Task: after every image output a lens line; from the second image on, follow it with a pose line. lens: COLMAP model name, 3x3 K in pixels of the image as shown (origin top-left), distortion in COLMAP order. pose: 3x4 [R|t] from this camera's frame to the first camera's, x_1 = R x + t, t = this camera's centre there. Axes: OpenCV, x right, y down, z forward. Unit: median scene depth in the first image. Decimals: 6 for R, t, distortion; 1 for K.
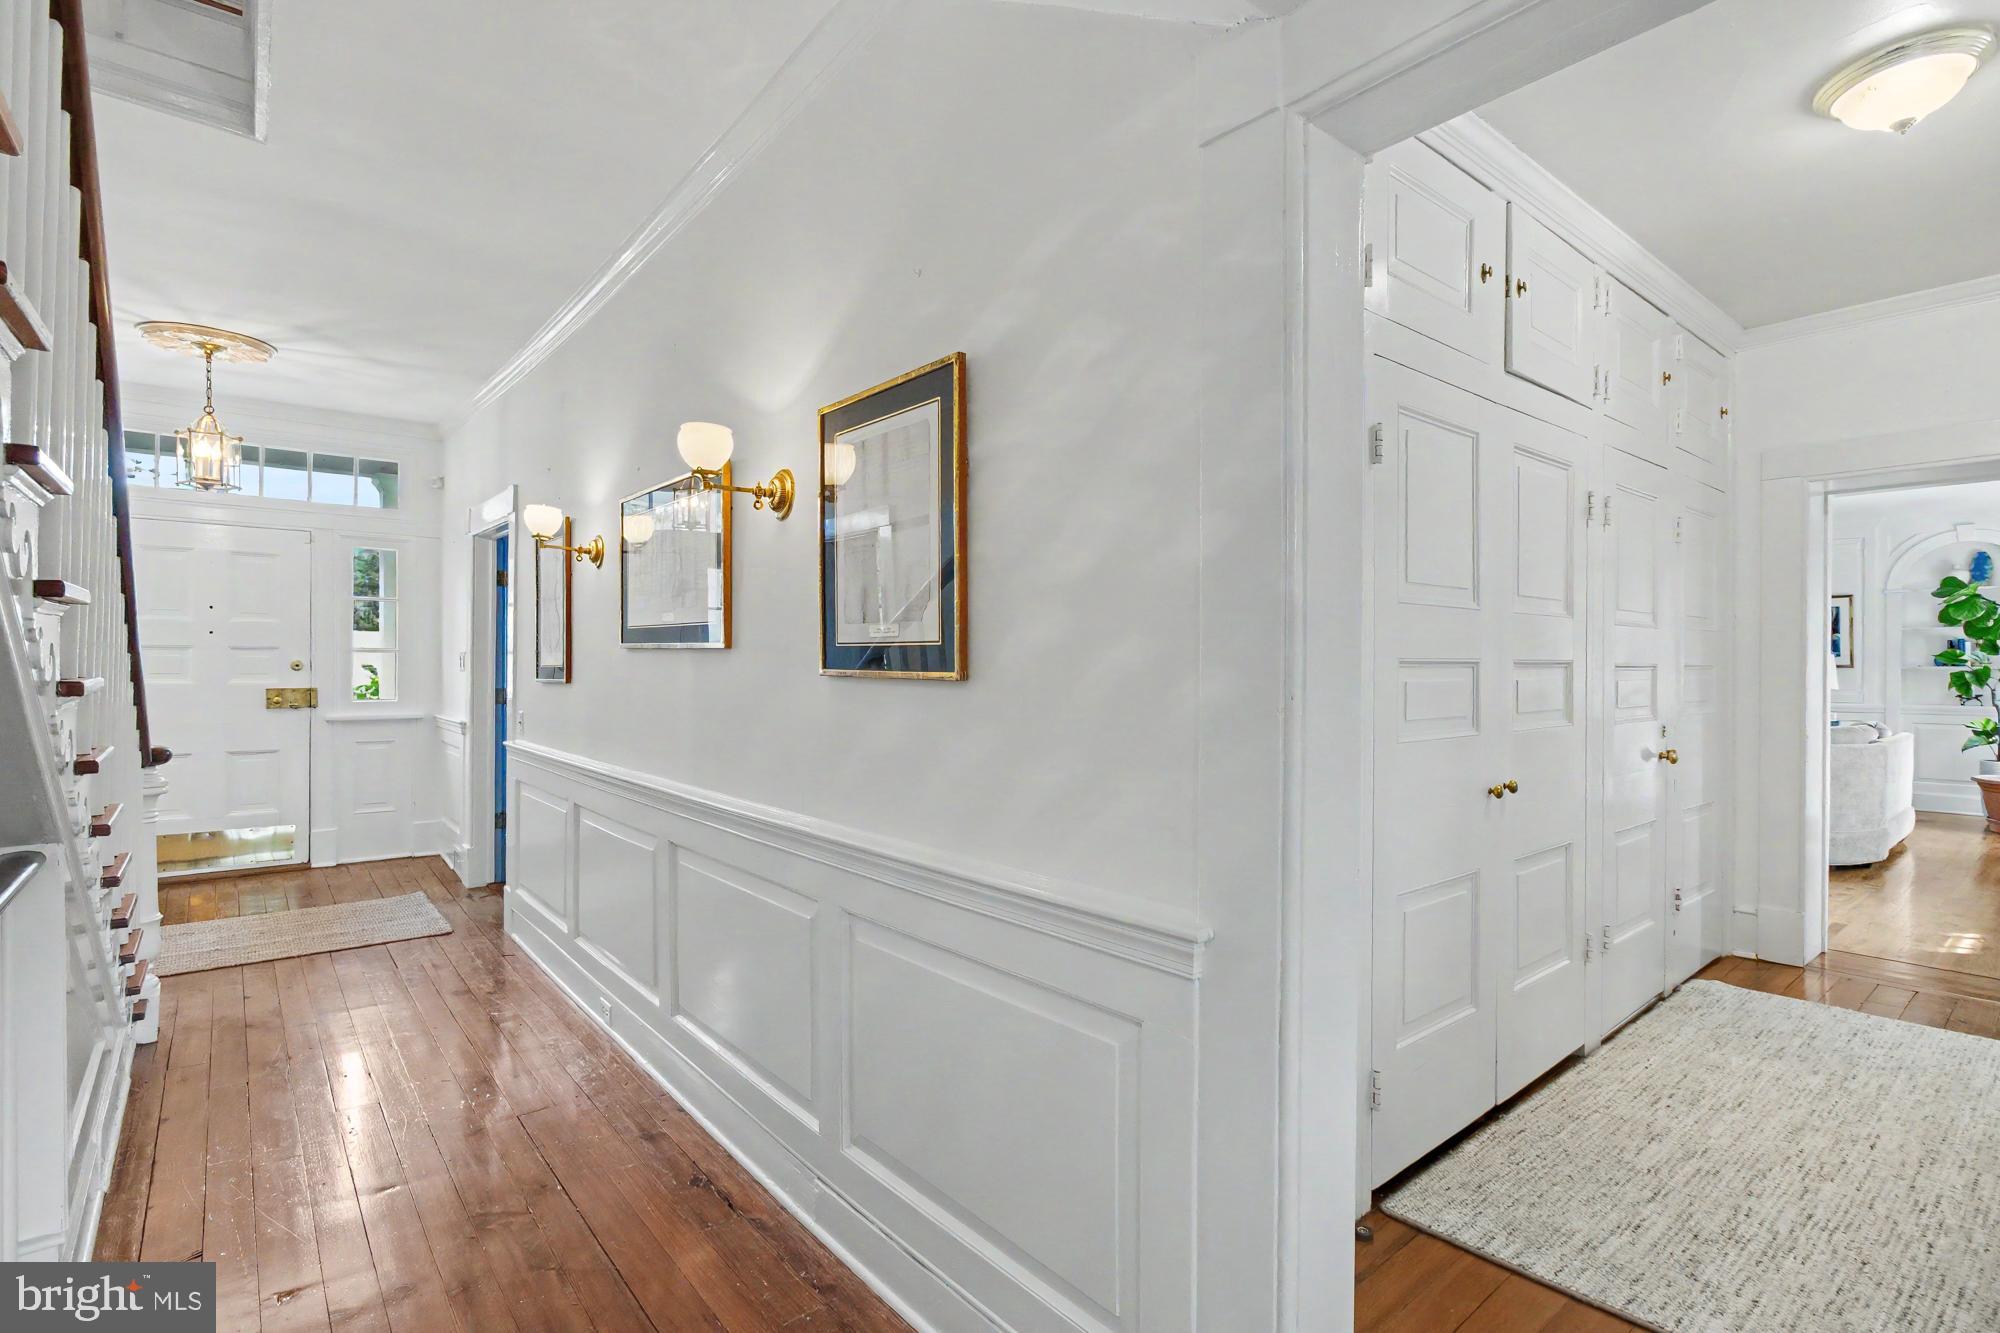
lens RADIAL K [[954.8, 0, 1000.0], [0, 954.8, 666.5], [0, 0, 1]] dist [-0.001211, -0.001078]
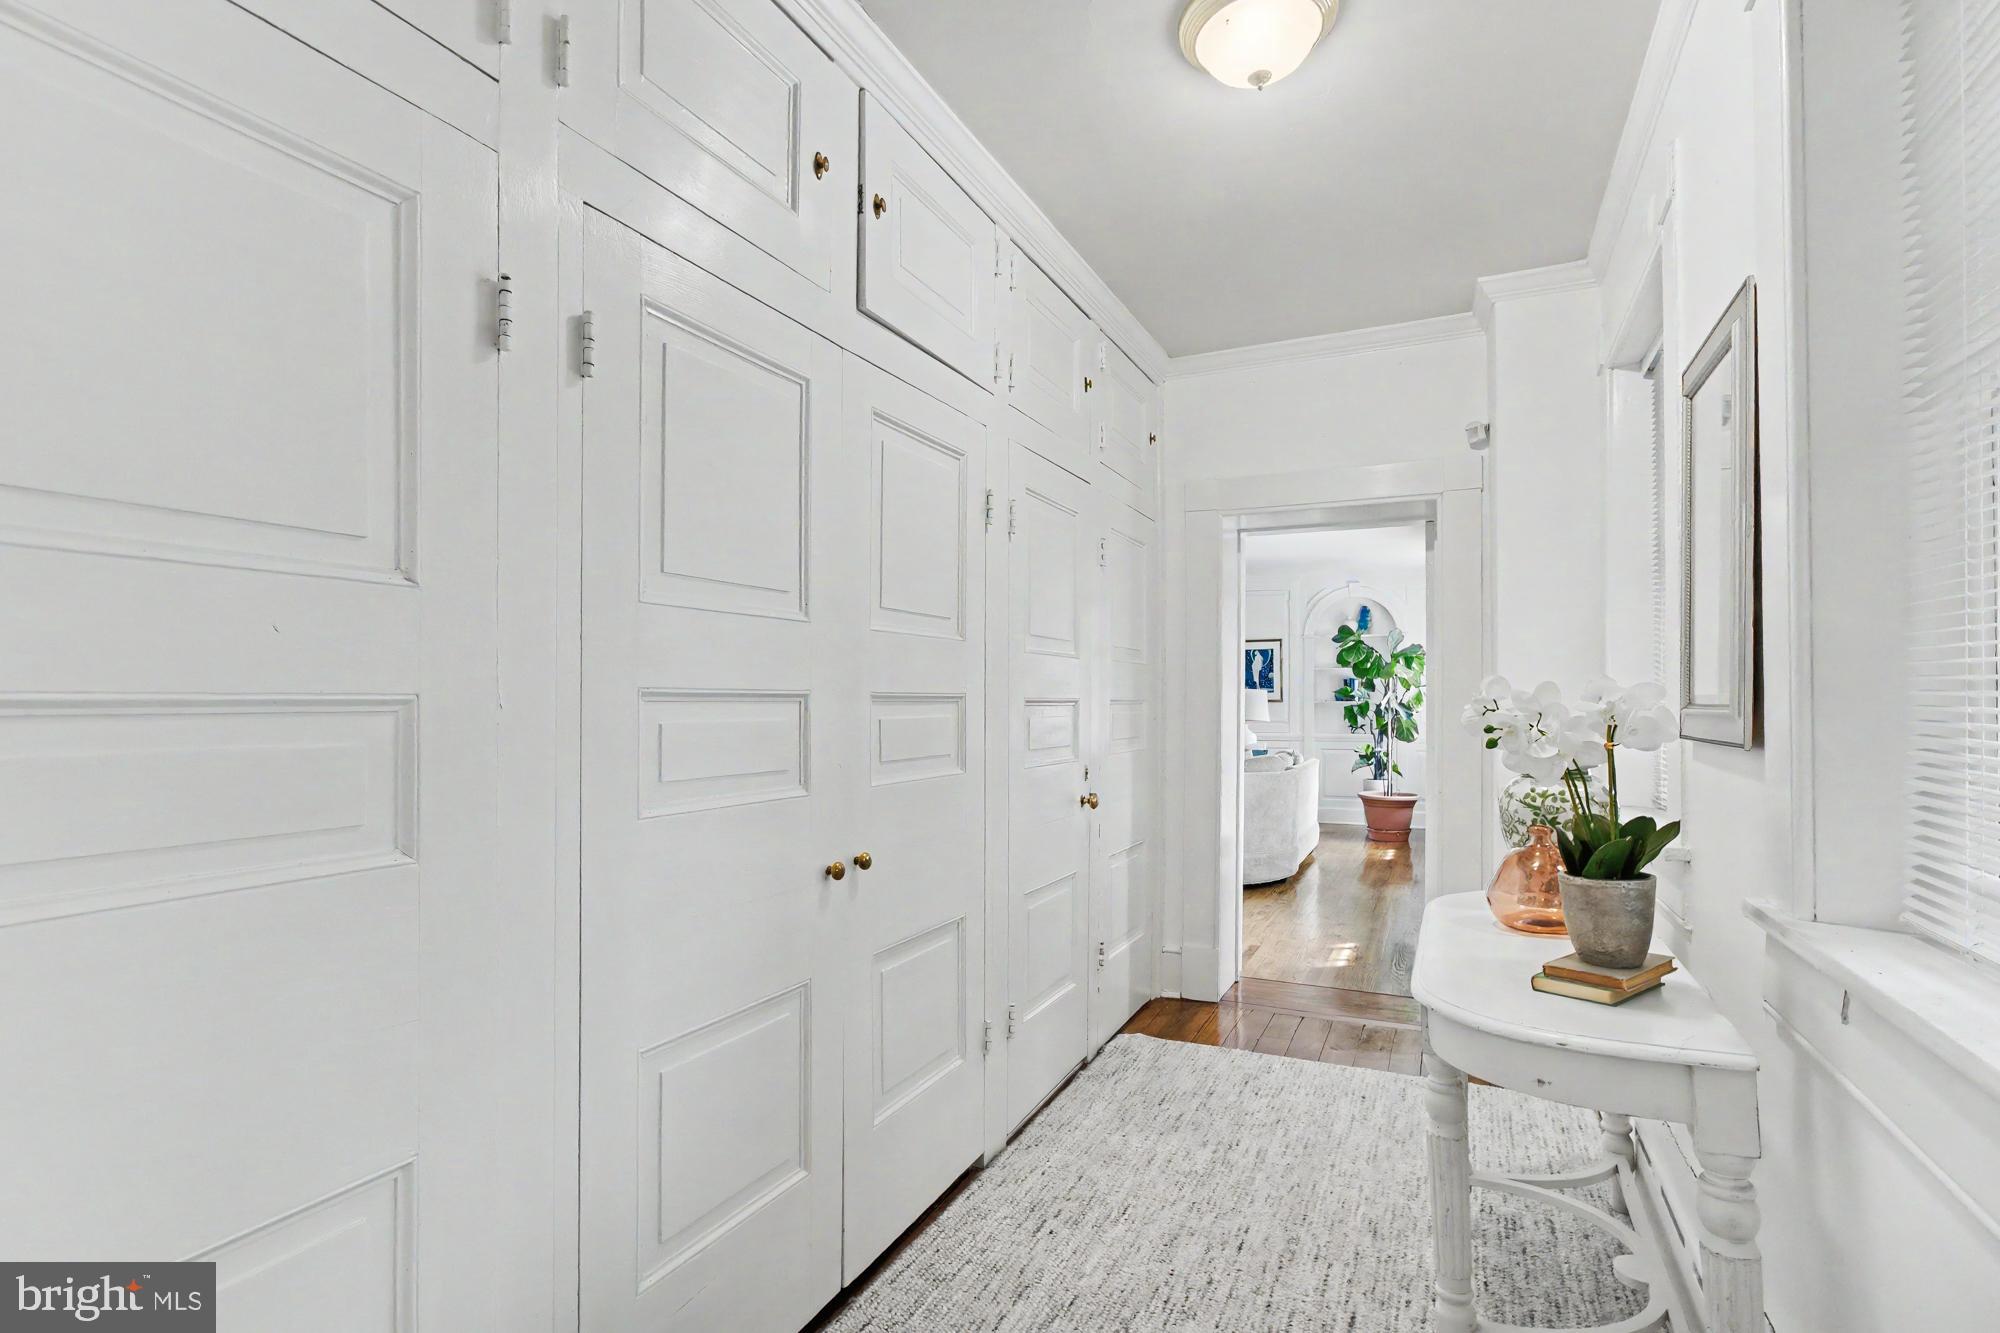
lens RADIAL K [[963.9, 0, 1003.1], [0, 963.9, 700.8], [0, 0, 1]] dist [-0.020314, -0.000017]
pose [[0.907783, -0.000630, 0.419439, 0.234714], [0.001099, 0.999999, -0.000877, 0.000563], [-0.419438, 0.001257, 0.907783, 0.195544]]
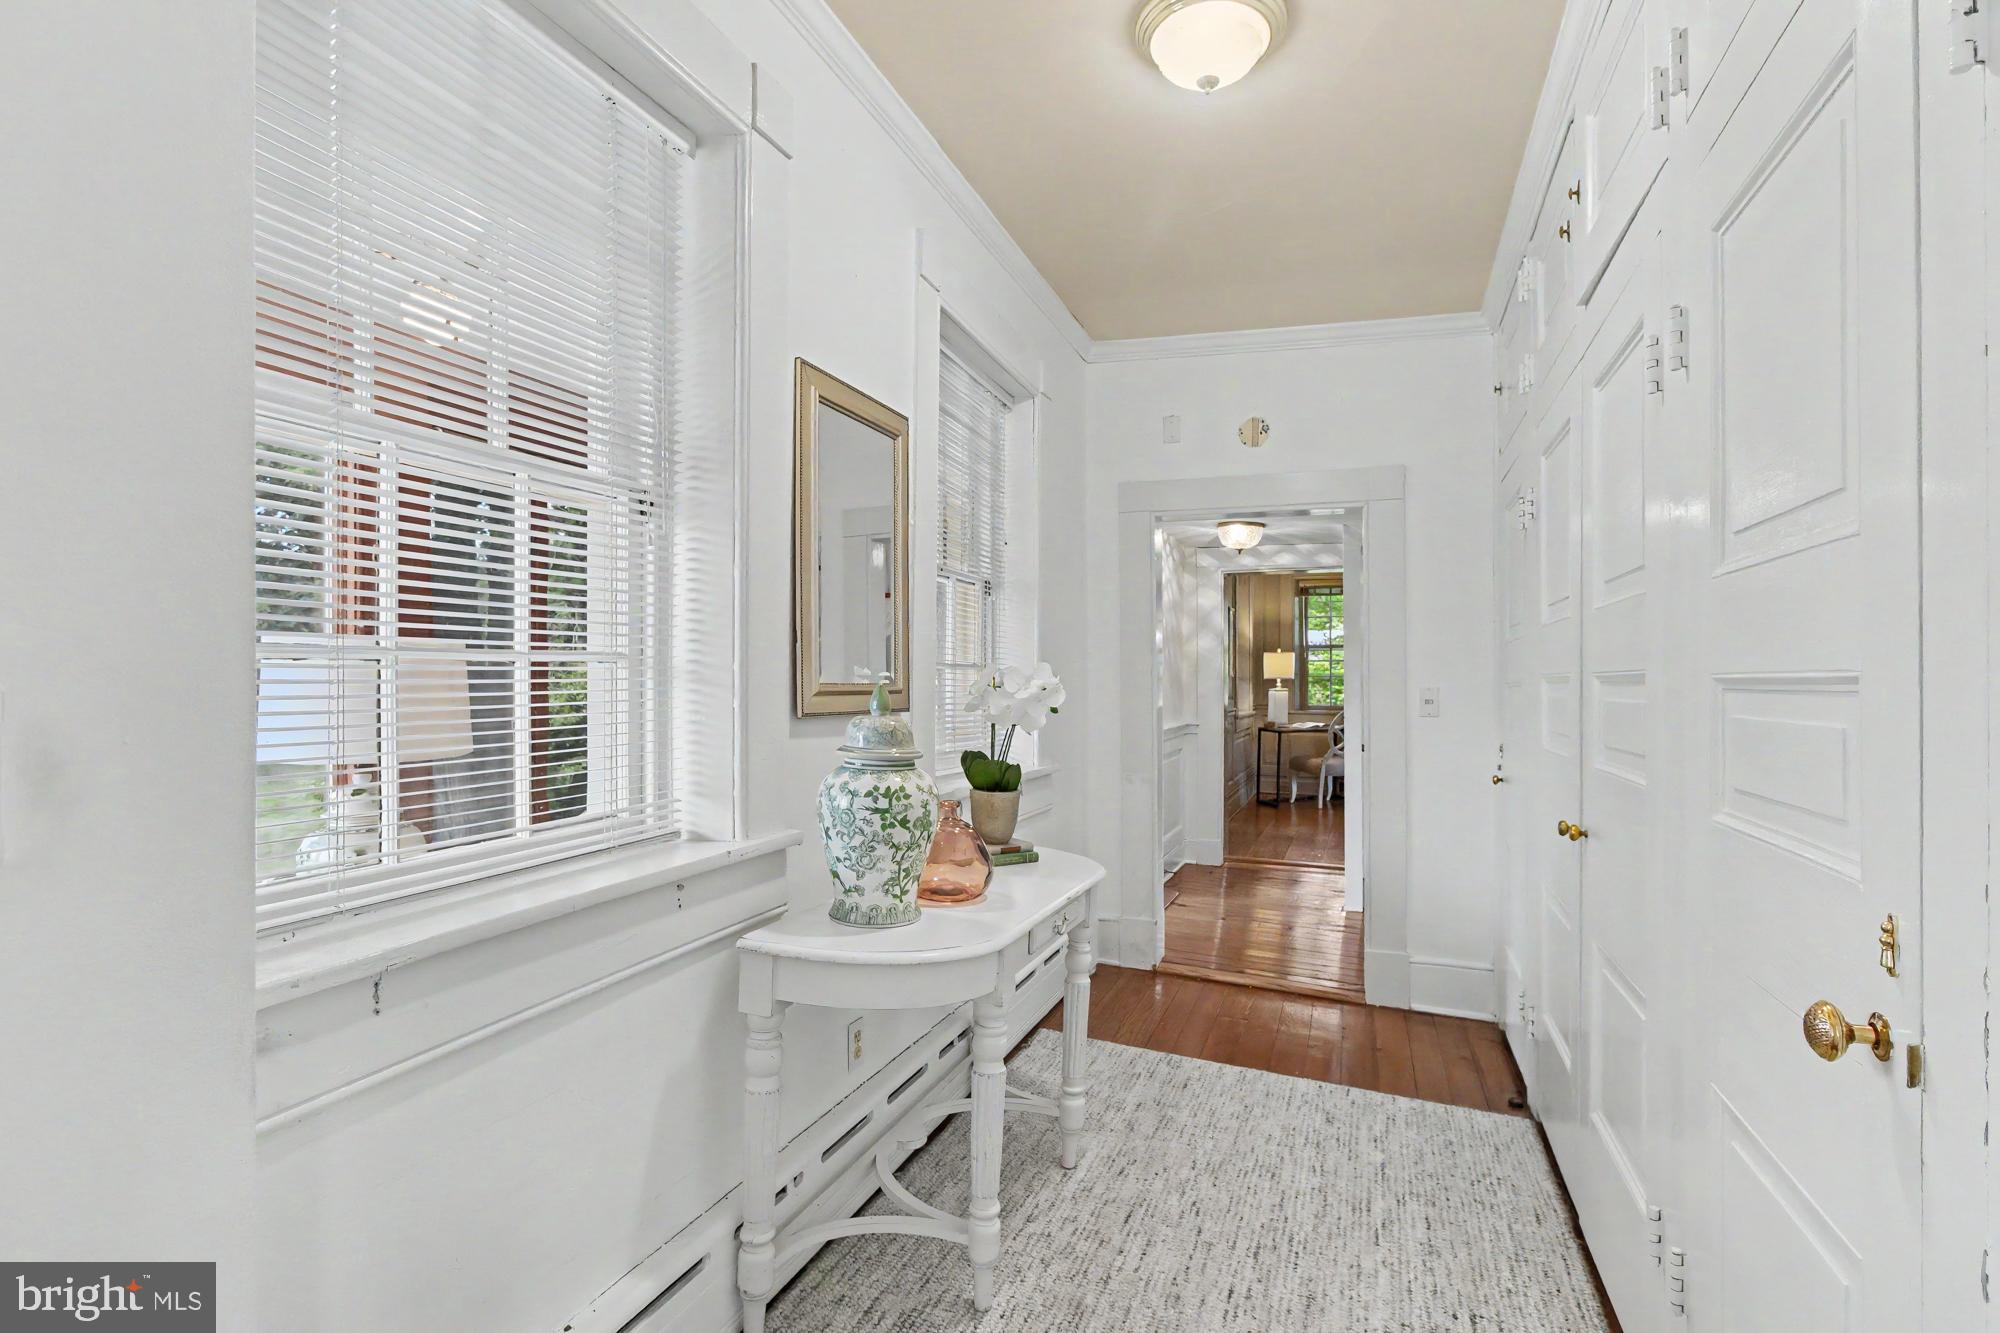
lens RADIAL K [[954.8, 0, 1000.0], [0, 954.8, 666.5], [0, 0, 1]] dist [-0.001211, -0.001078]
pose [[-0.873177, -0.002454, -0.487397, 0.993690], [0.000405, 0.999983, -0.005760, -0.009285], [0.487403, -0.005227, -0.873162, 1.081198]]
